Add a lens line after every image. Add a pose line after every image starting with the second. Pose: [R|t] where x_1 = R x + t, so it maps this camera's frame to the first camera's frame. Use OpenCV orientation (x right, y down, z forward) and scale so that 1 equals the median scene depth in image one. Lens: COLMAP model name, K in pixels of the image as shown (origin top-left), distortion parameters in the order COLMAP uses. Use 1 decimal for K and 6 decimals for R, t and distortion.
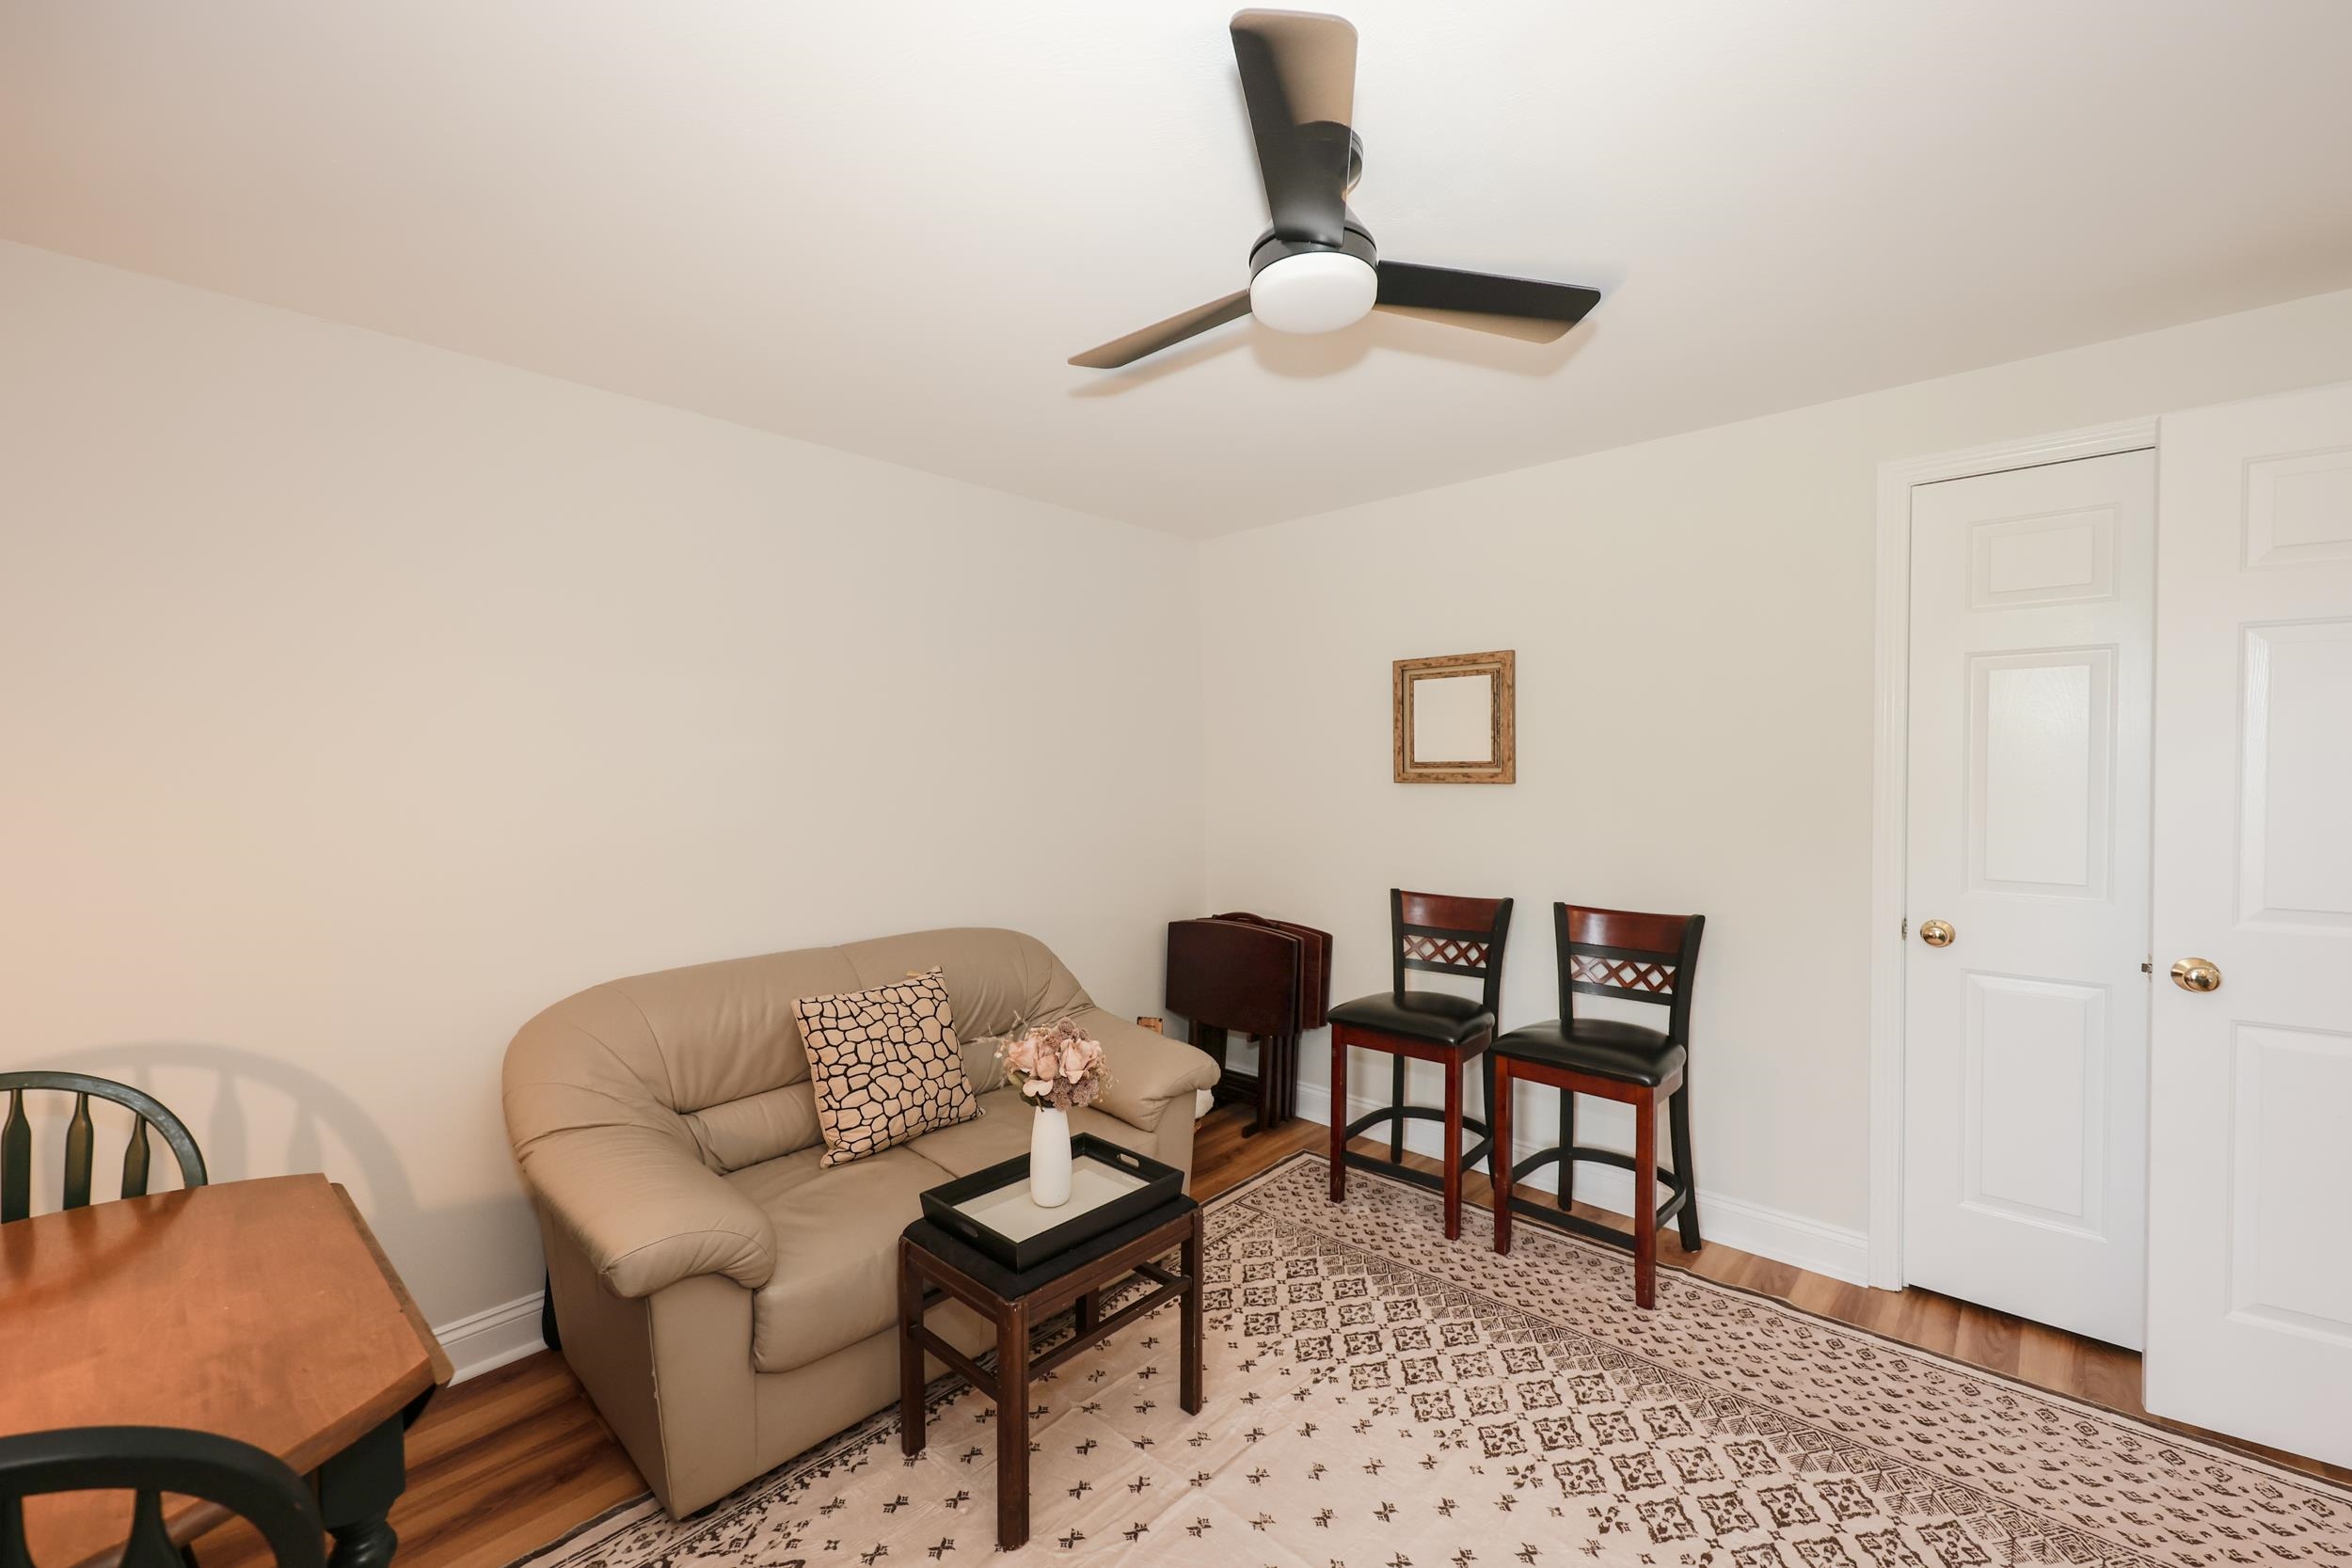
lens RADIAL K [[951.4, 0, 1176.0], [0, 951.4, 784.0], [0, 0, 1]] dist [0.001066, 0.000034]
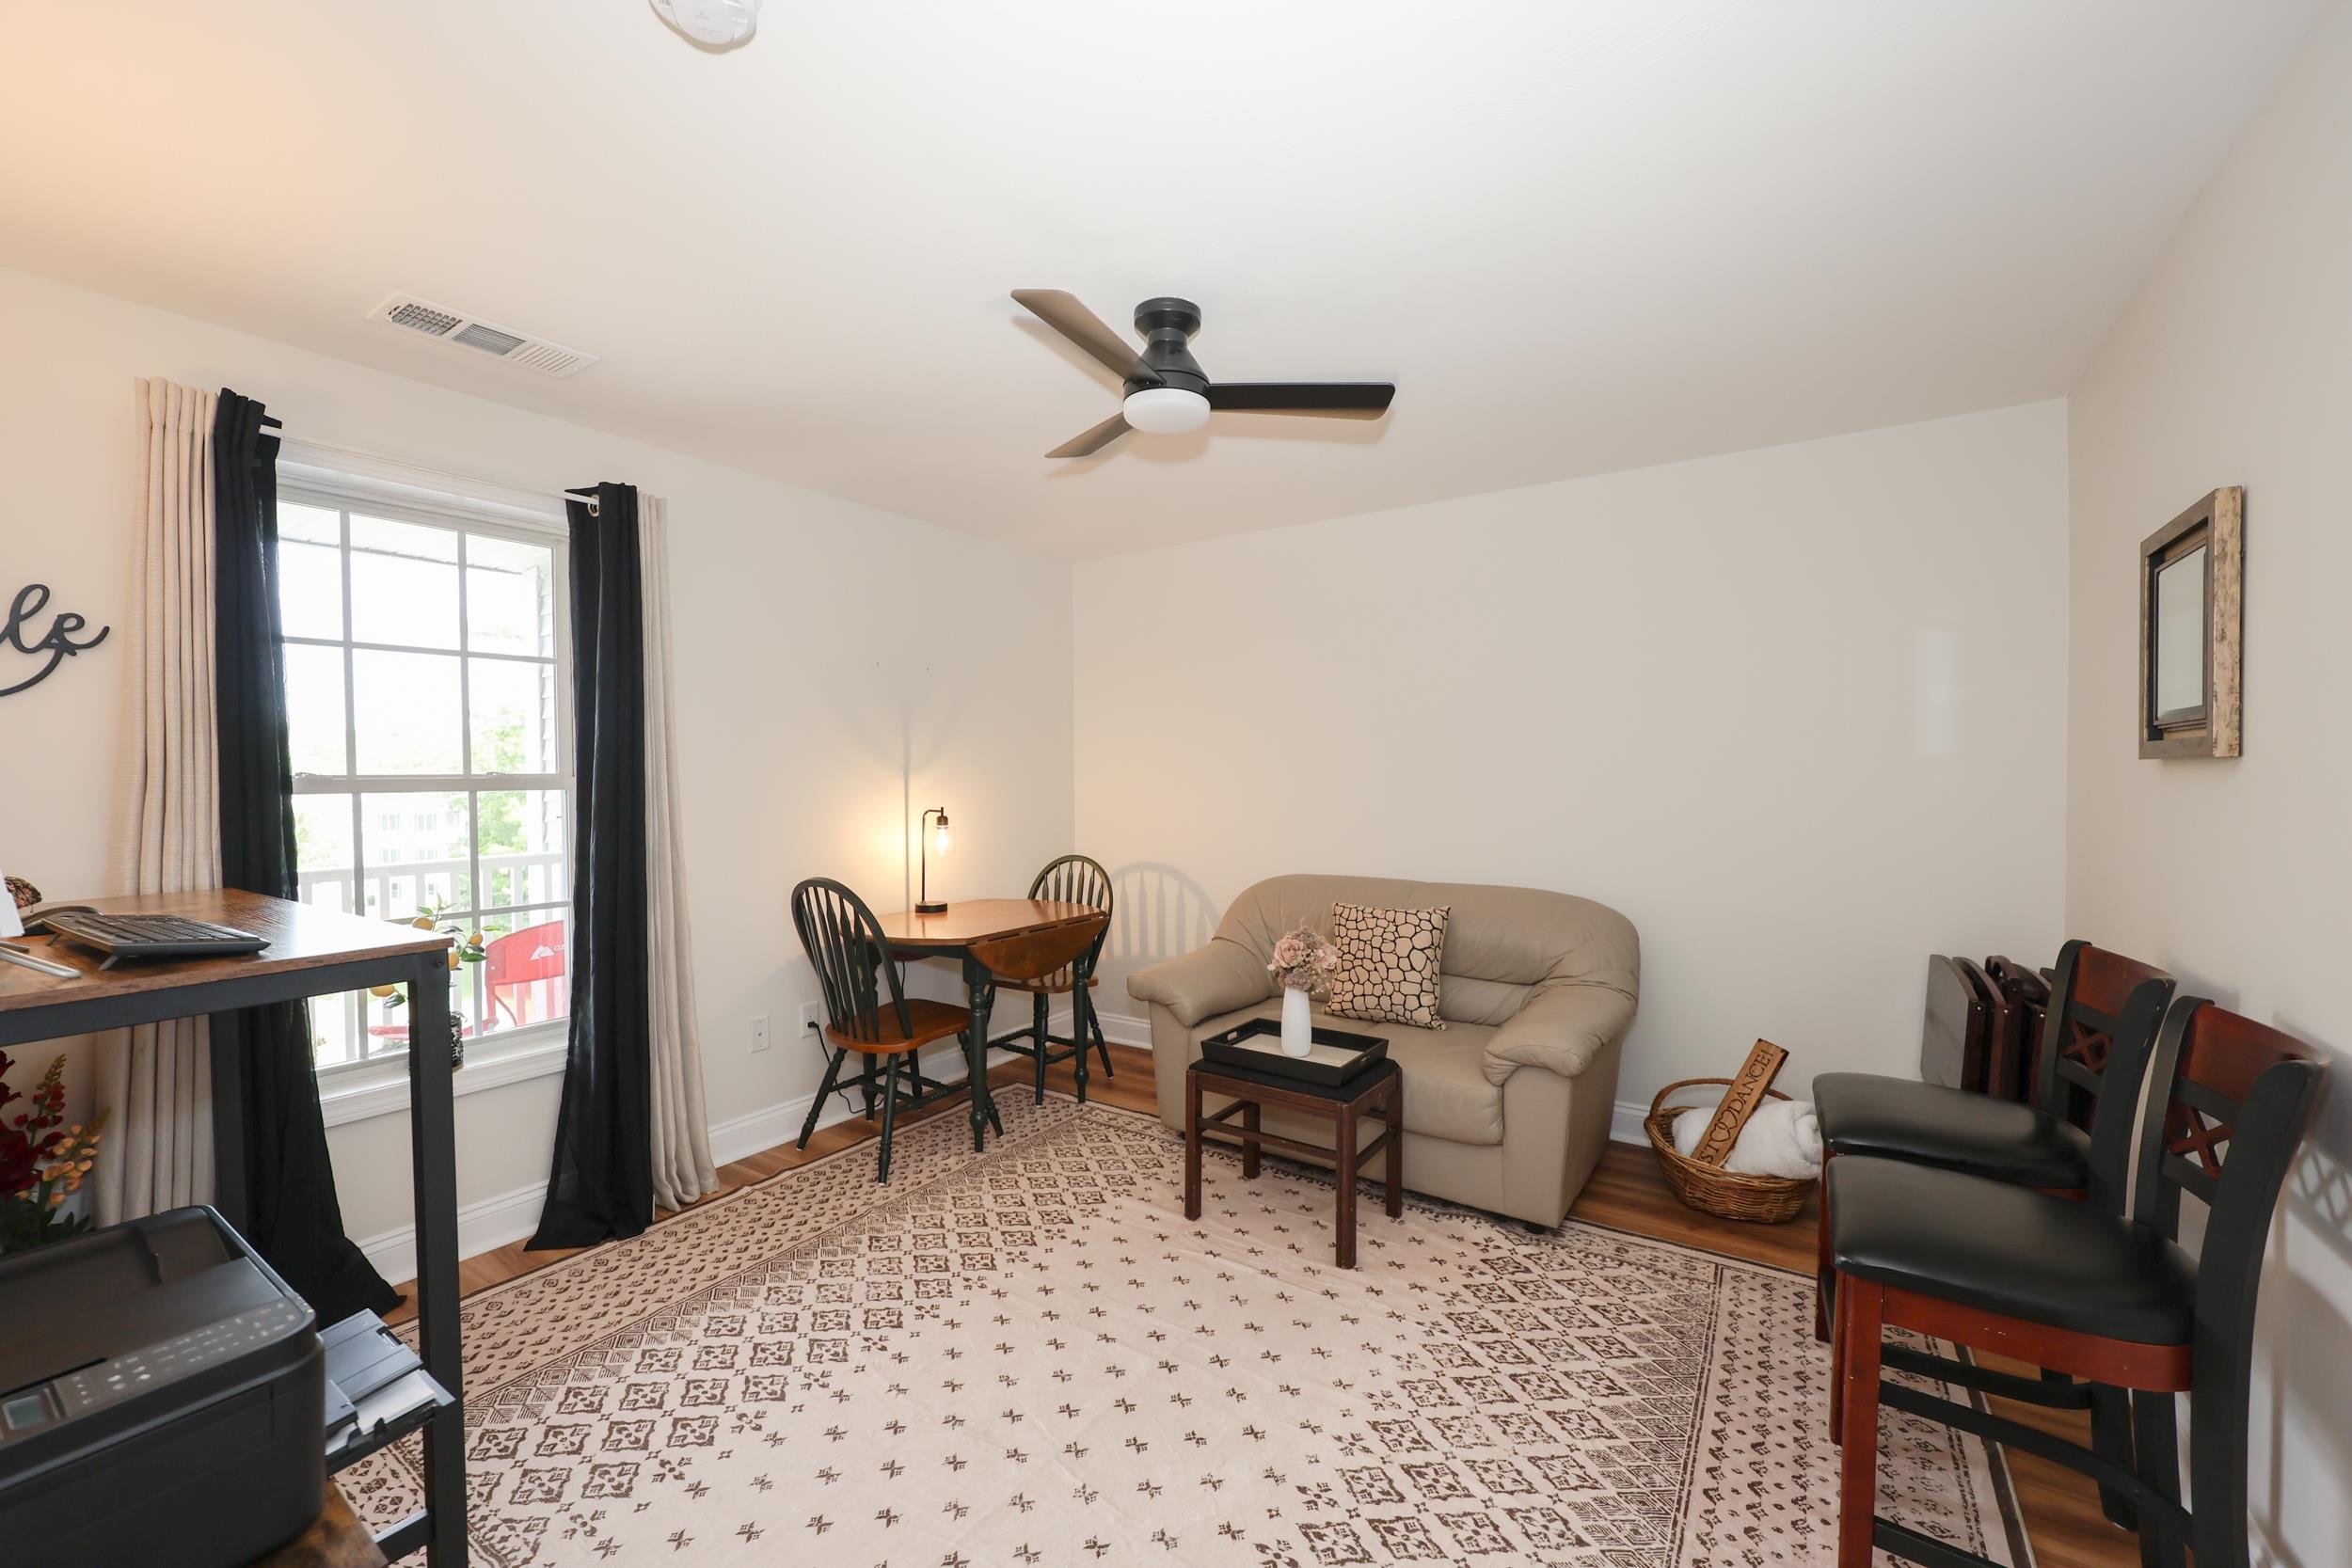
lens RADIAL K [[947.5, 0, 1171.4], [0, 947.5, 790.5], [0, 0, 1]] dist [0.001821, -0.000165]
pose [[0.149331, 0.027698, -0.988399, 1.010220], [-0.014553, 0.999561, 0.025812, 0.016164], [0.988680, 0.010530, 0.149669, 0.510531]]
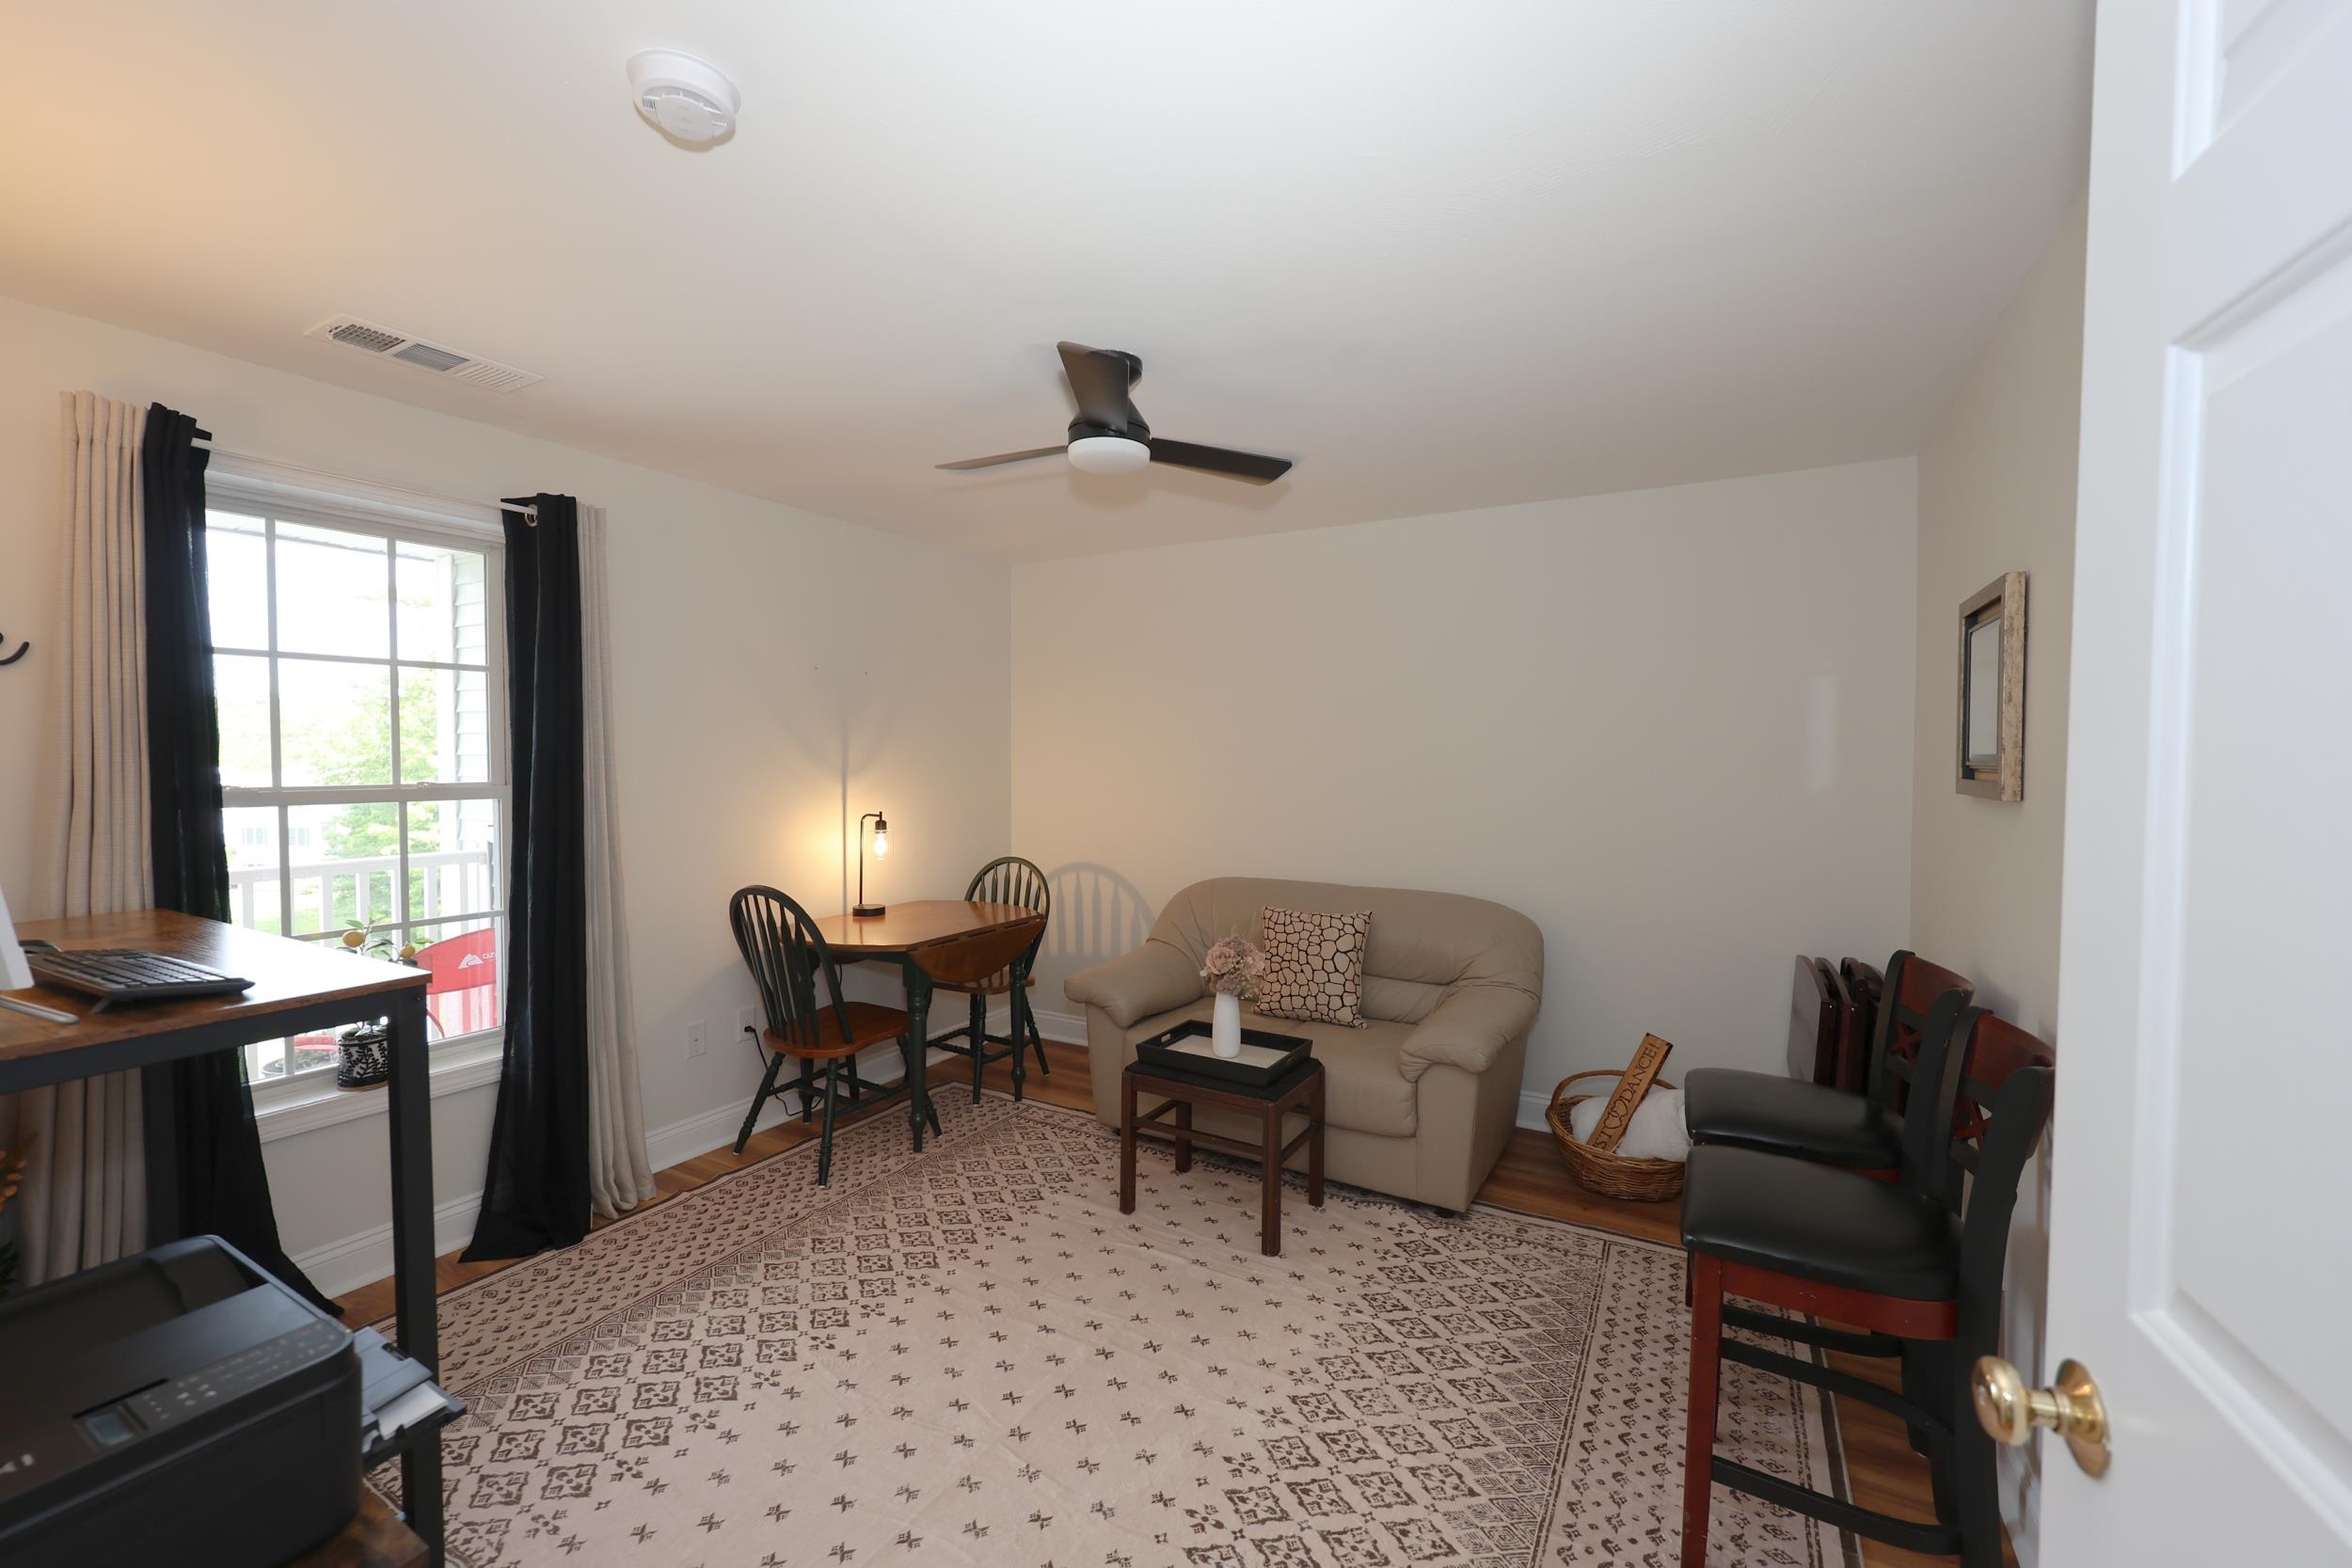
lens RADIAL K [[958.3, 0, 1178.0], [0, 958.3, 778.4], [0, 0, 1]] dist [-0.002430, -0.000227]
pose [[0.224950, 0.034576, -0.973757, 1.076026], [-0.024000, 0.999264, 0.029937, -0.026550], [0.974075, 0.016636, 0.225614, 0.492028]]
